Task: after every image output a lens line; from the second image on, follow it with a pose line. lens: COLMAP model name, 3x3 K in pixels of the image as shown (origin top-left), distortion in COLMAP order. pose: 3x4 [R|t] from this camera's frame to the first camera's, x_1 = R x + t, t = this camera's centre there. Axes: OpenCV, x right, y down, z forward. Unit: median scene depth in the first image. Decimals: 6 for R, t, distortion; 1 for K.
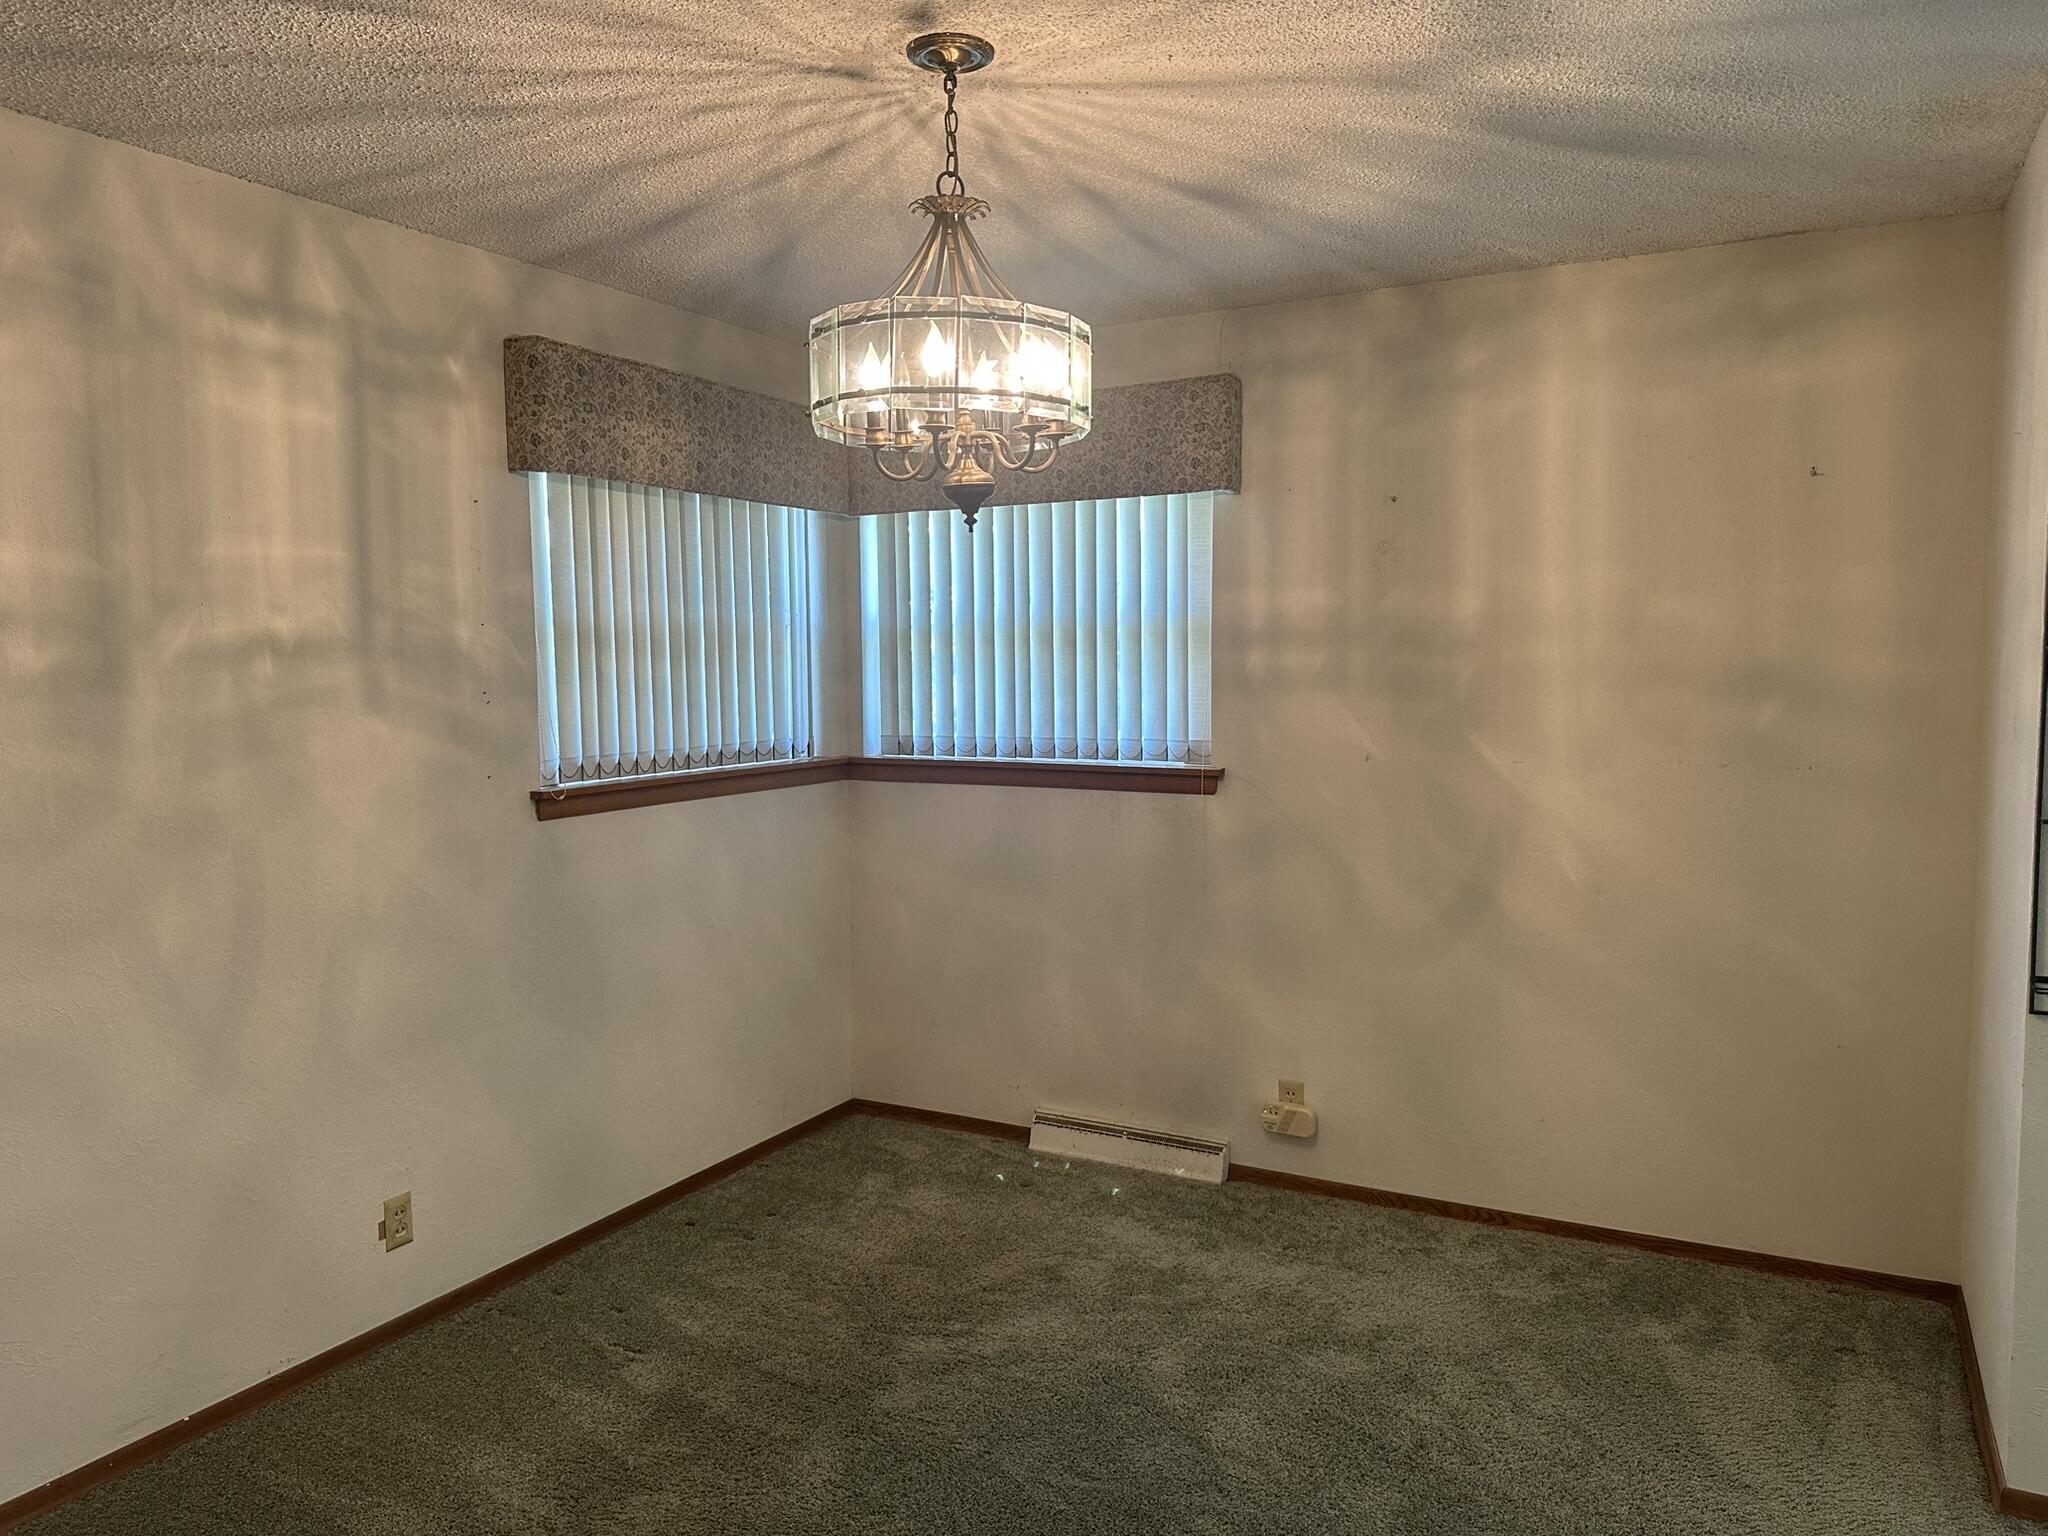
lens RADIAL K [[1441.5, 0, 1029.6], [0, 1441.5, 763.1], [0, 0, 1]] dist [0.040709, -0.047233]
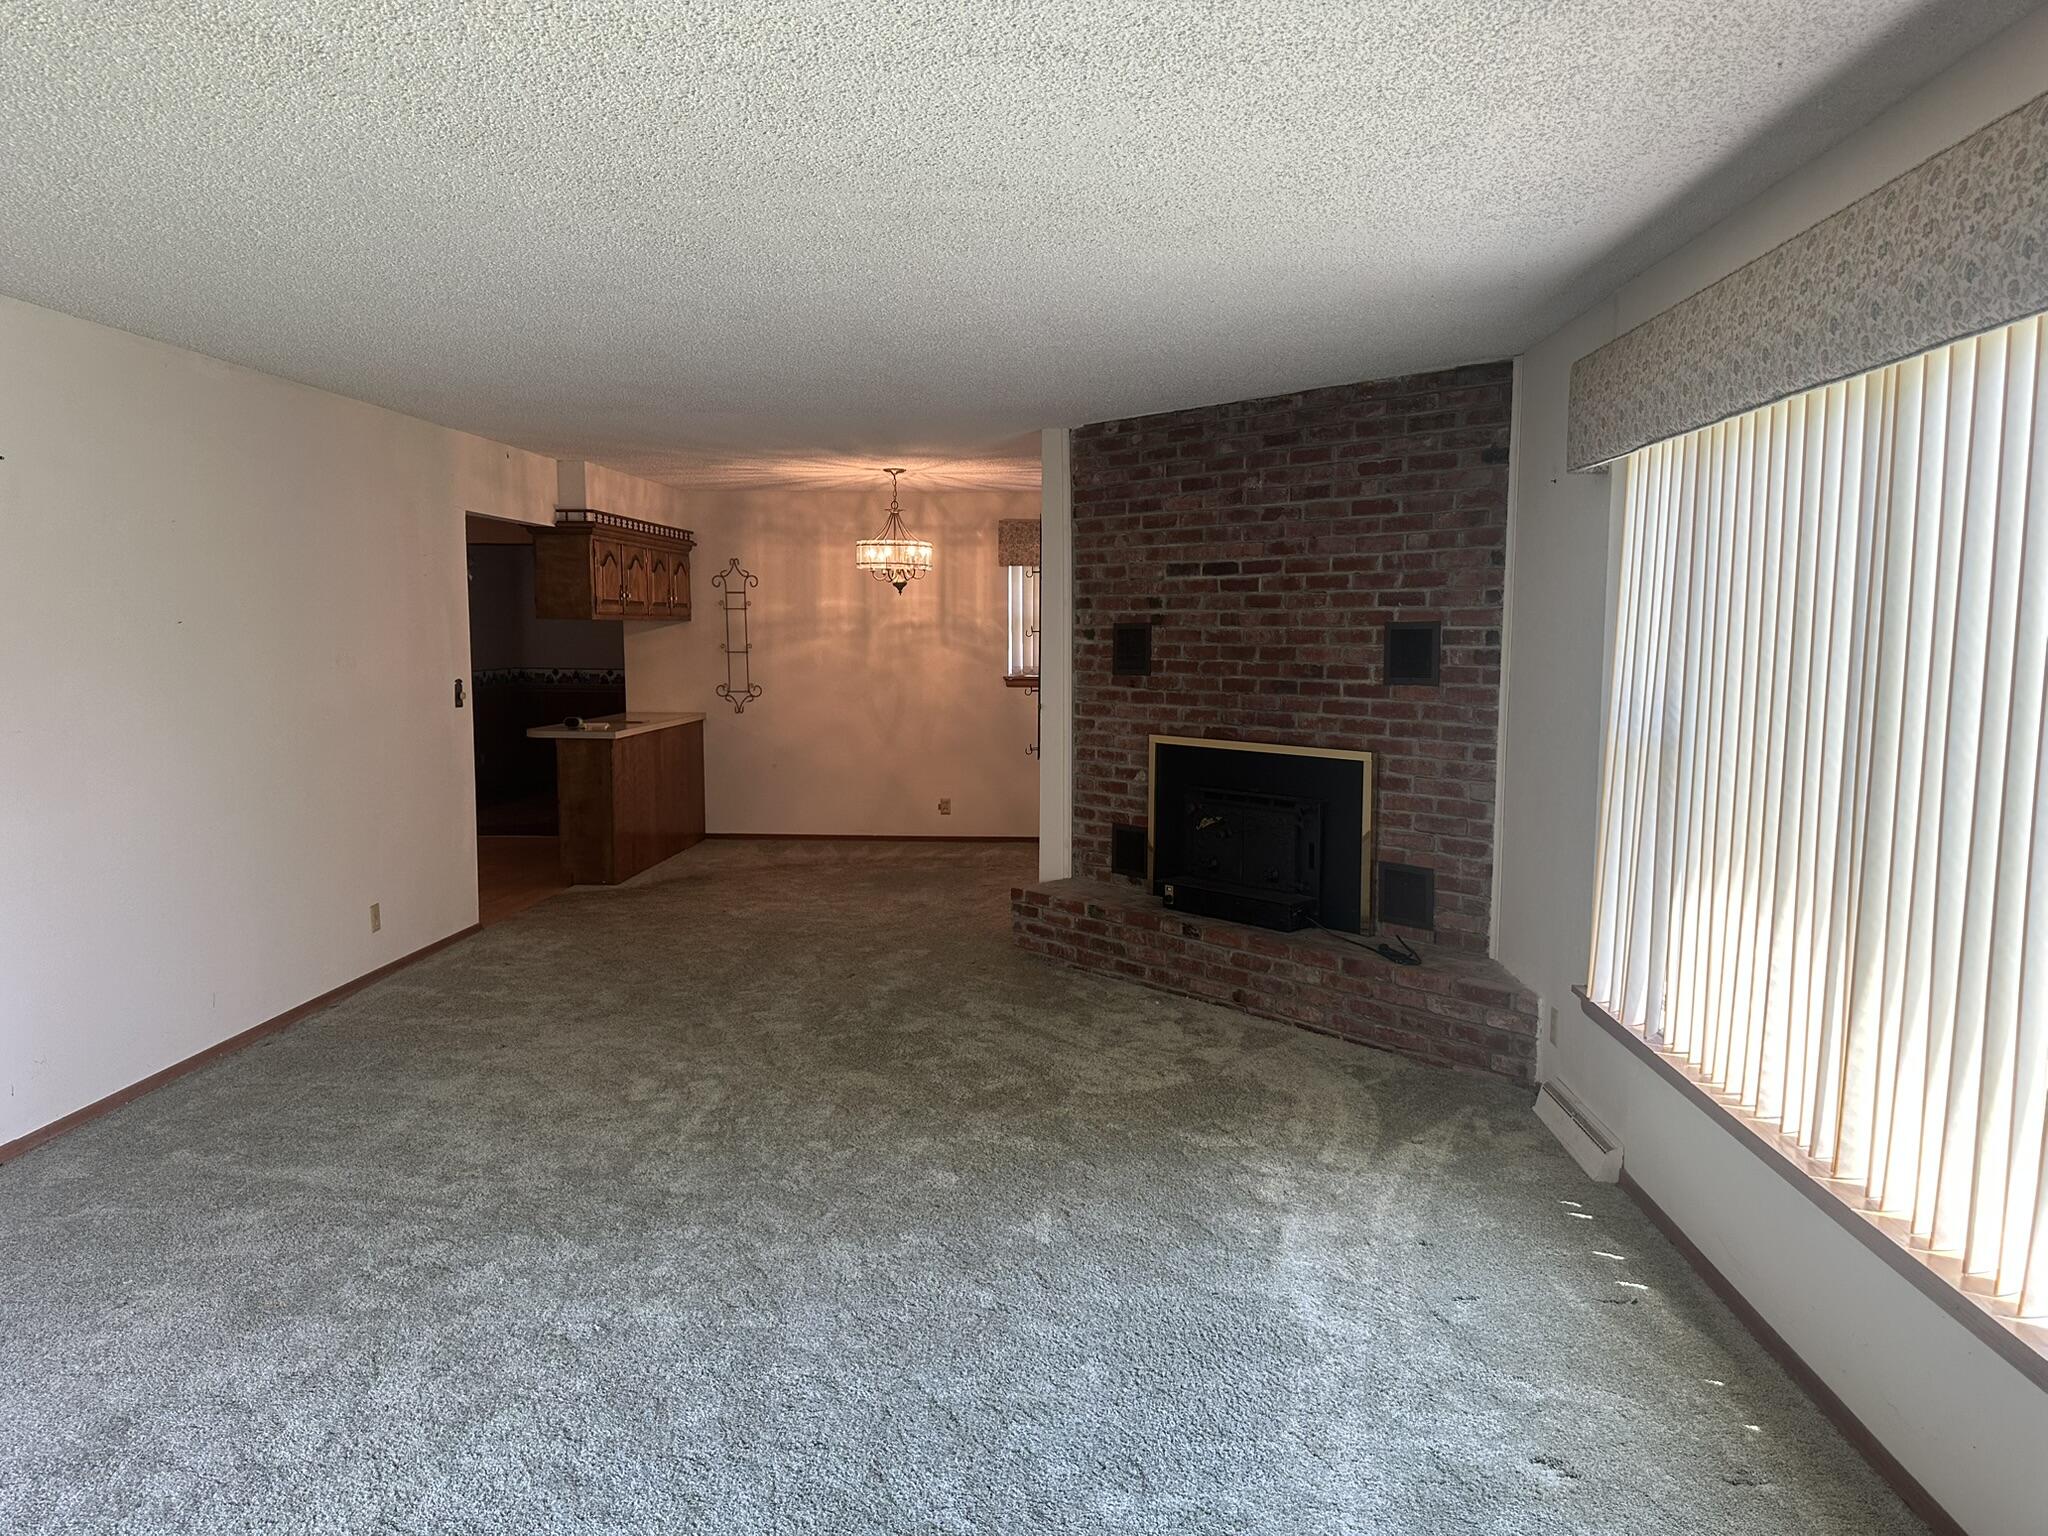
lens RADIAL K [[1441.5, 0, 1029.4], [0, 1441.5, 772.9], [0, 0, 1]] dist [0.040709, -0.047233]
pose [[0.426721, 0.106190, -0.898127, 2.565503], [-0.081030, 0.993578, 0.078977, -0.023311], [0.900746, 0.039074, 0.432585, -0.211164]]
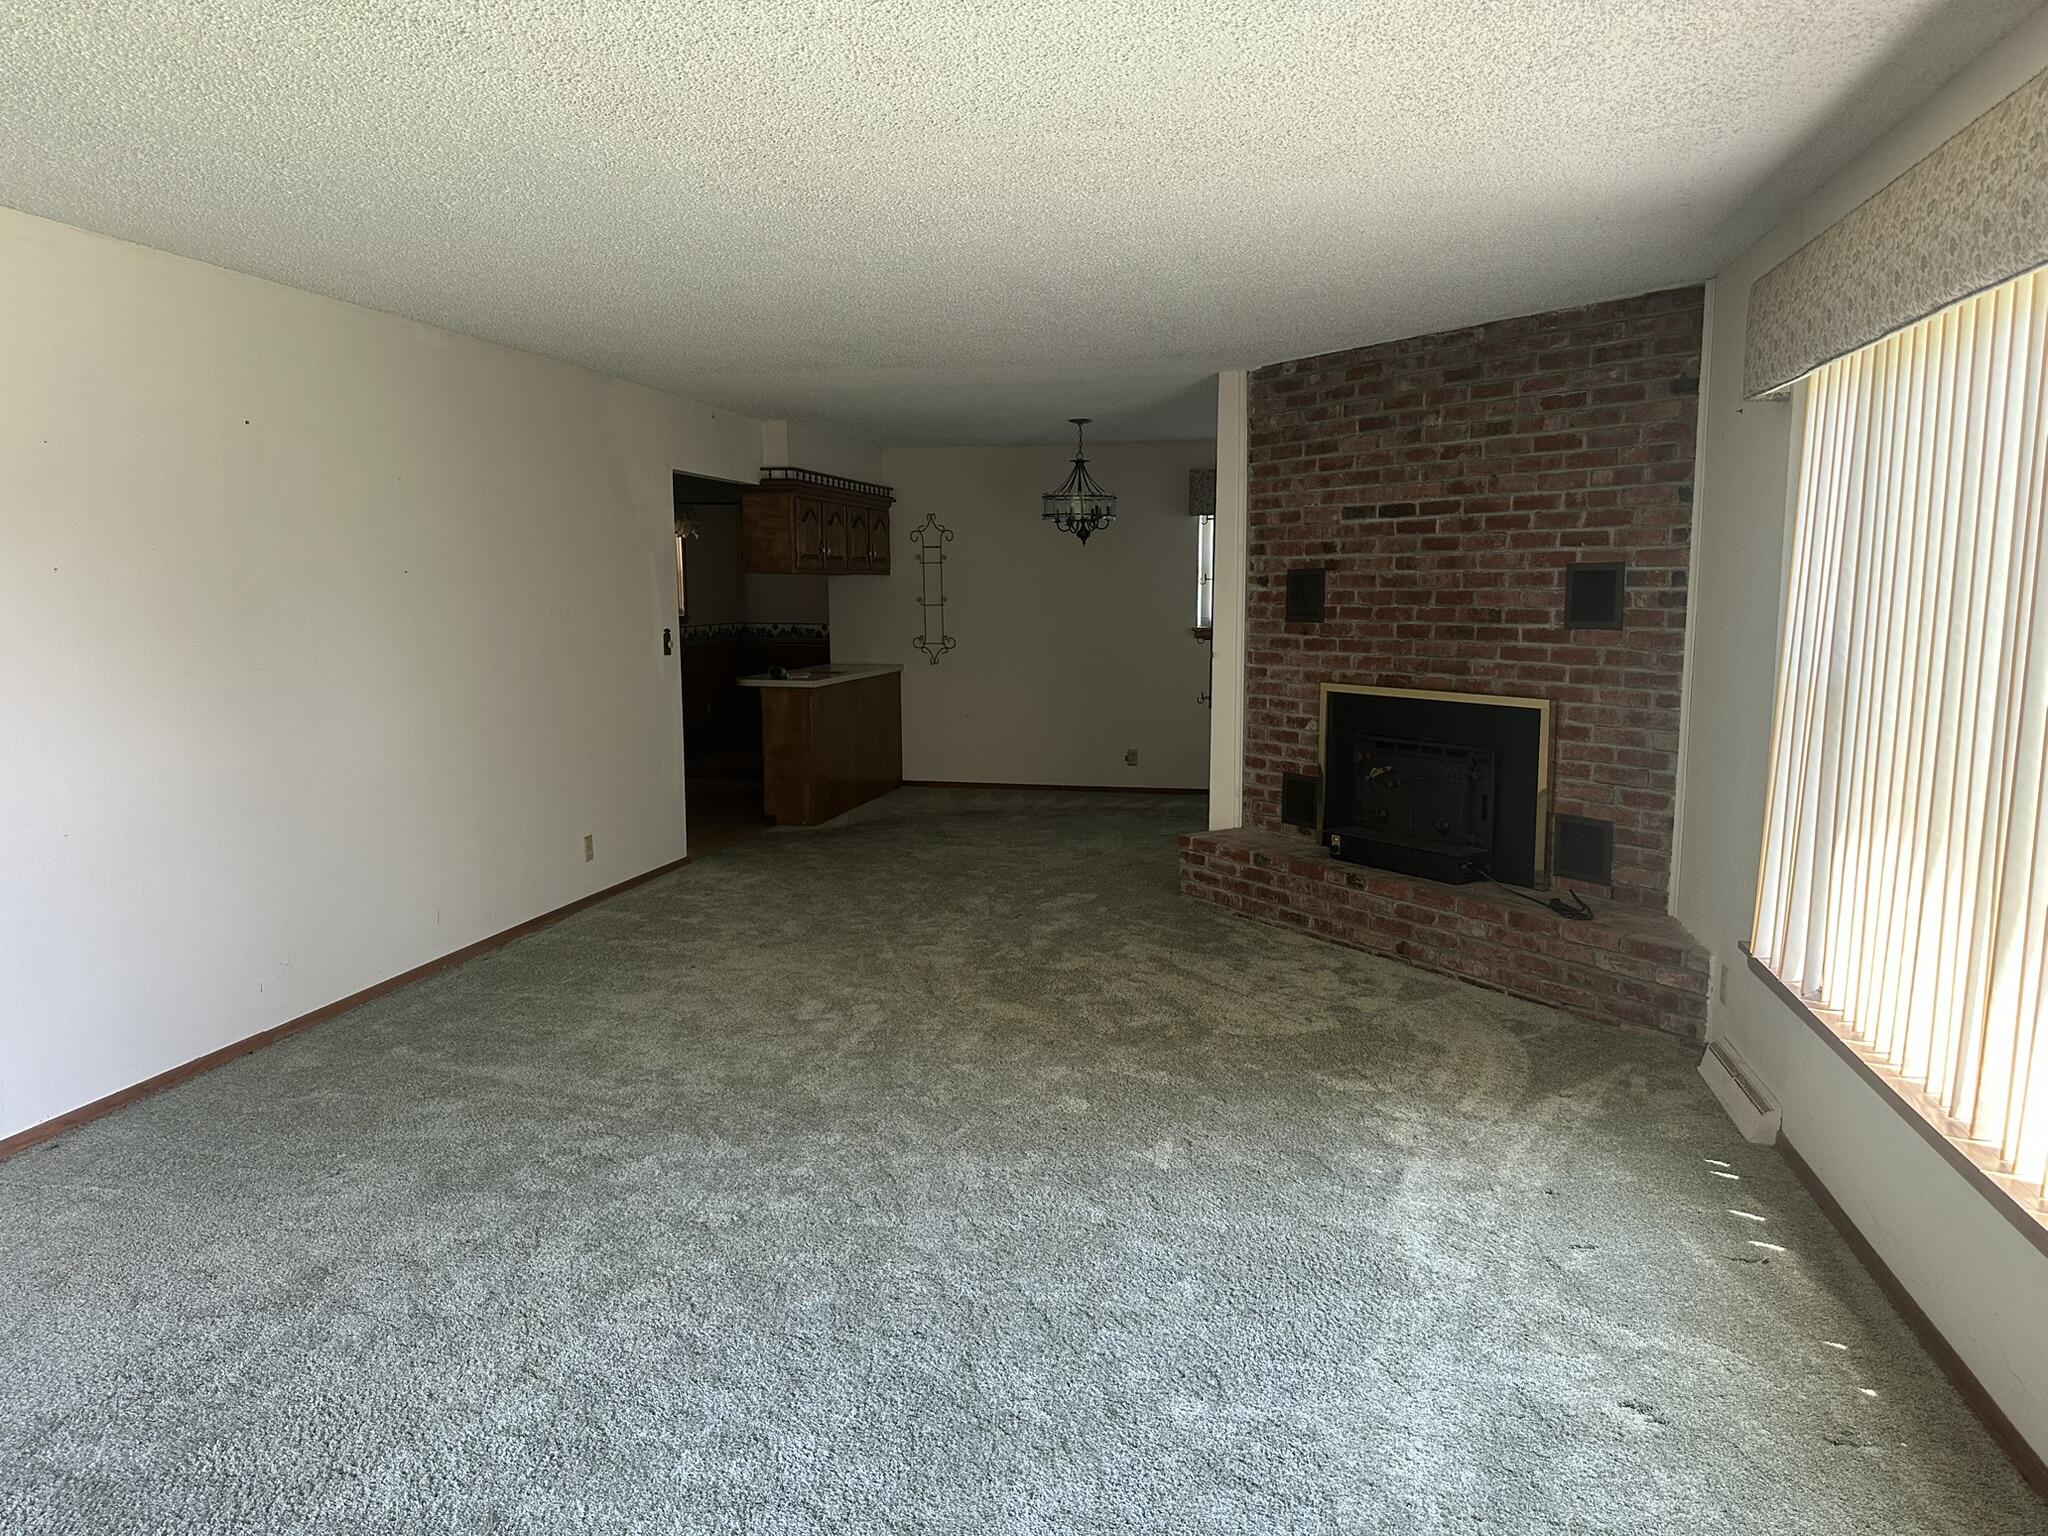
lens RADIAL K [[1441.5, 0, 1023.3], [0, 1441.5, 774.7], [0, 0, 1]] dist [0.040709, -0.047233]
pose [[0.279915, 0.139063, -0.949900, 2.615740], [-0.077797, 0.989485, 0.121933, -0.015664], [0.956867, 0.039769, 0.287790, -0.152736]]
